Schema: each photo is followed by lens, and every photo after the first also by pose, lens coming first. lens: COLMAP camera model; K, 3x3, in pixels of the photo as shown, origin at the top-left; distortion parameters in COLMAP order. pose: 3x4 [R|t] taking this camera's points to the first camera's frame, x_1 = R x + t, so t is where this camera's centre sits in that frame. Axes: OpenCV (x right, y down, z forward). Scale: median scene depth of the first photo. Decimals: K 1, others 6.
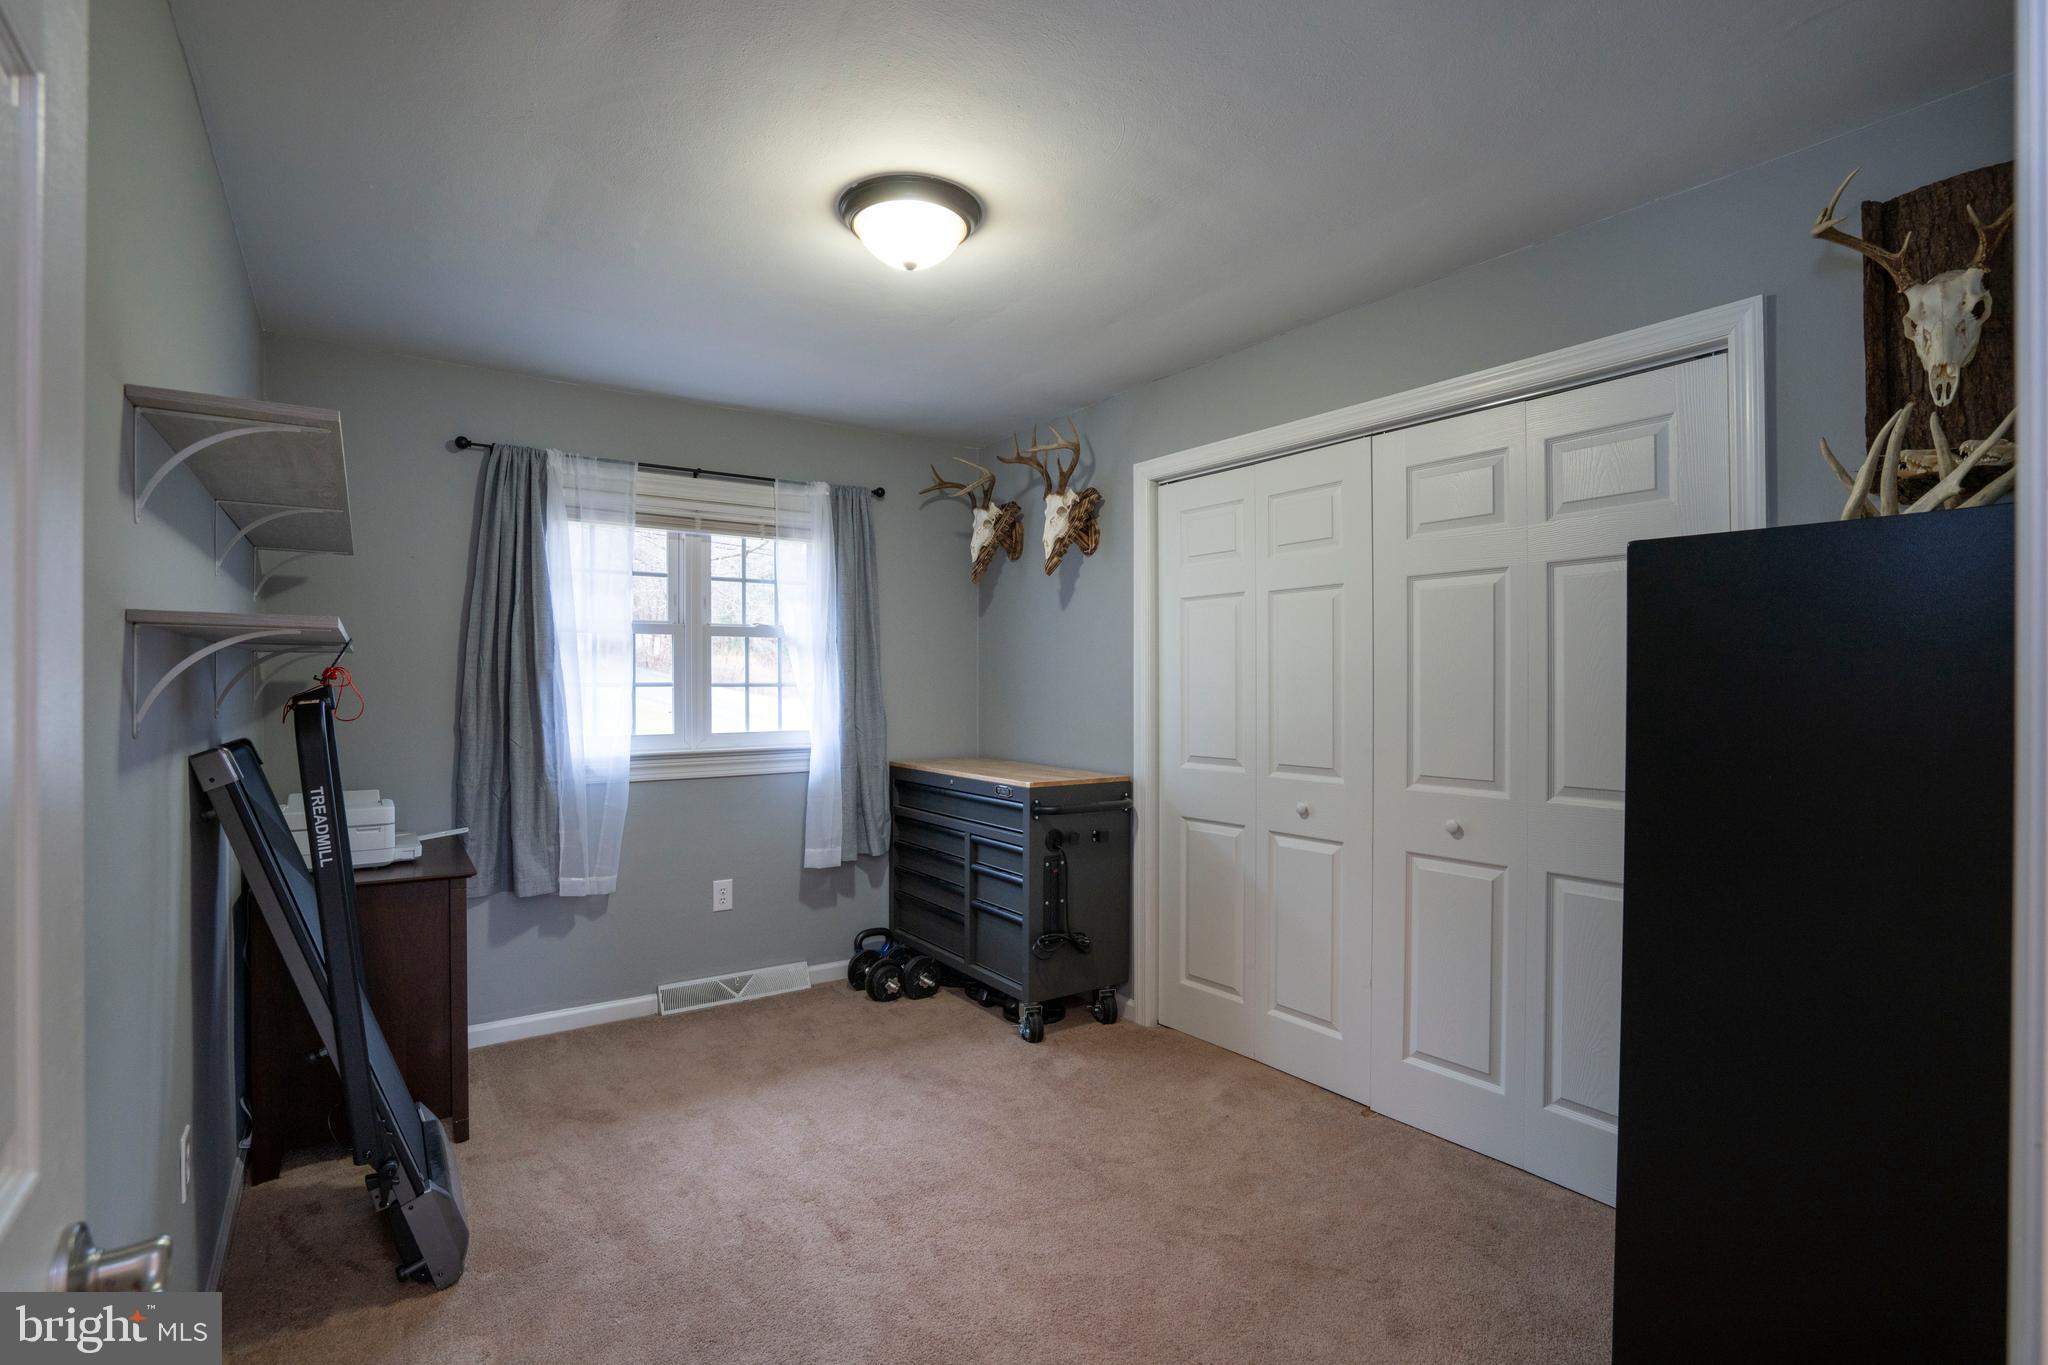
lens RADIAL K [[949.2, 0, 1020.0], [0, 949.2, 687.3], [0, 0, 1]] dist [-0.063057, 0.025015]
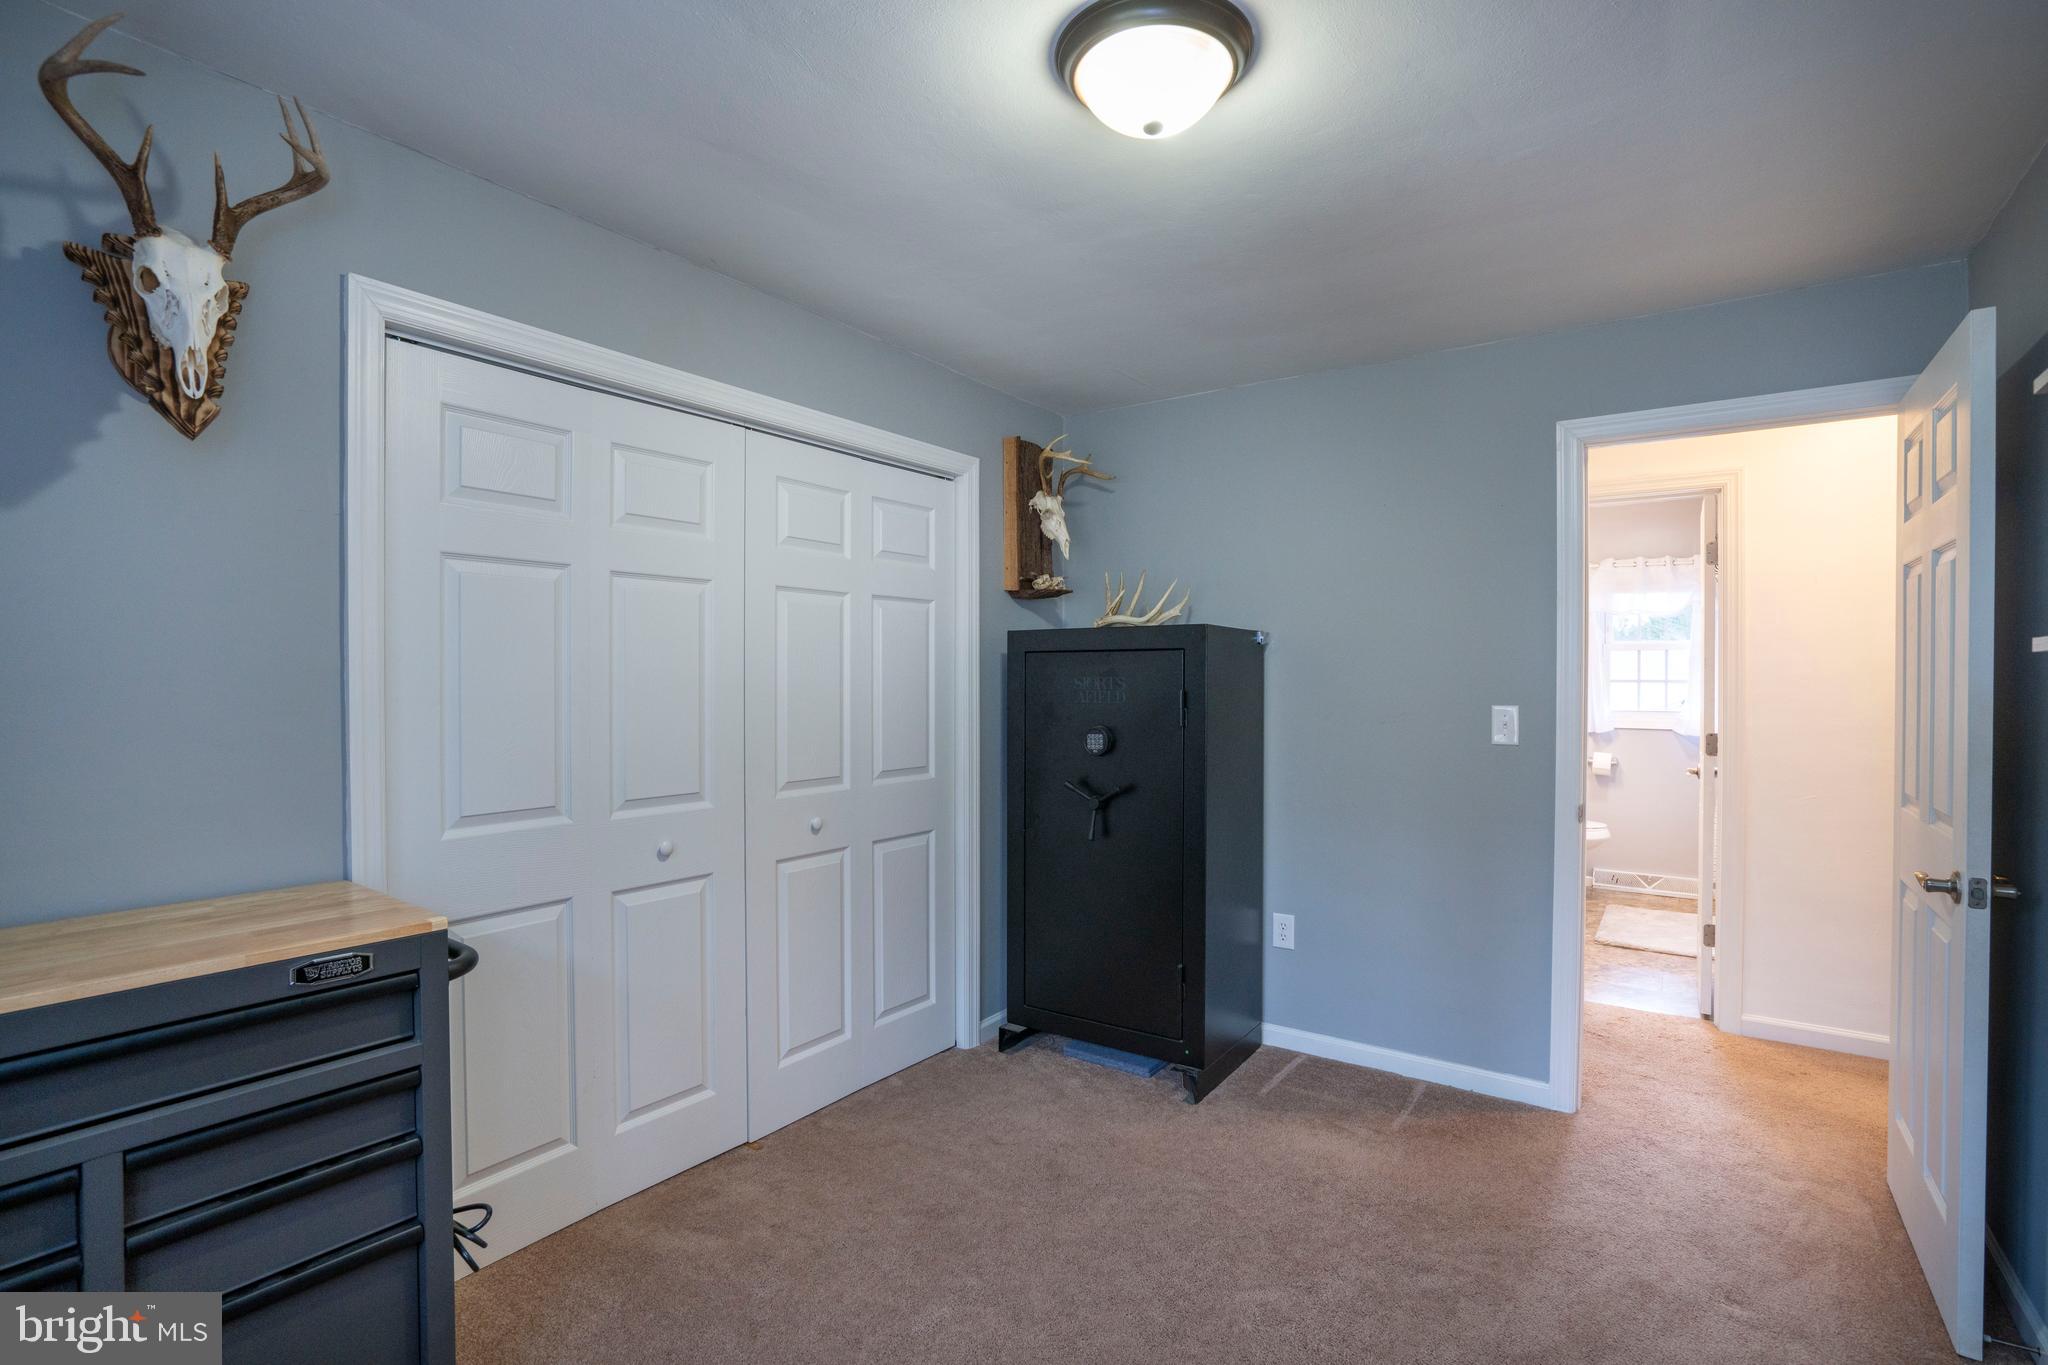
lens RADIAL K [[949.2, 0, 1020.0], [0, 949.2, 687.3], [0, 0, 1]] dist [-0.063057, 0.025015]
pose [[-0.316788, -0.010787, 0.948435, -0.564960], [-0.000978, 0.999939, 0.011046, -0.019157], [-0.948496, 0.002572, -0.316779, 0.972995]]
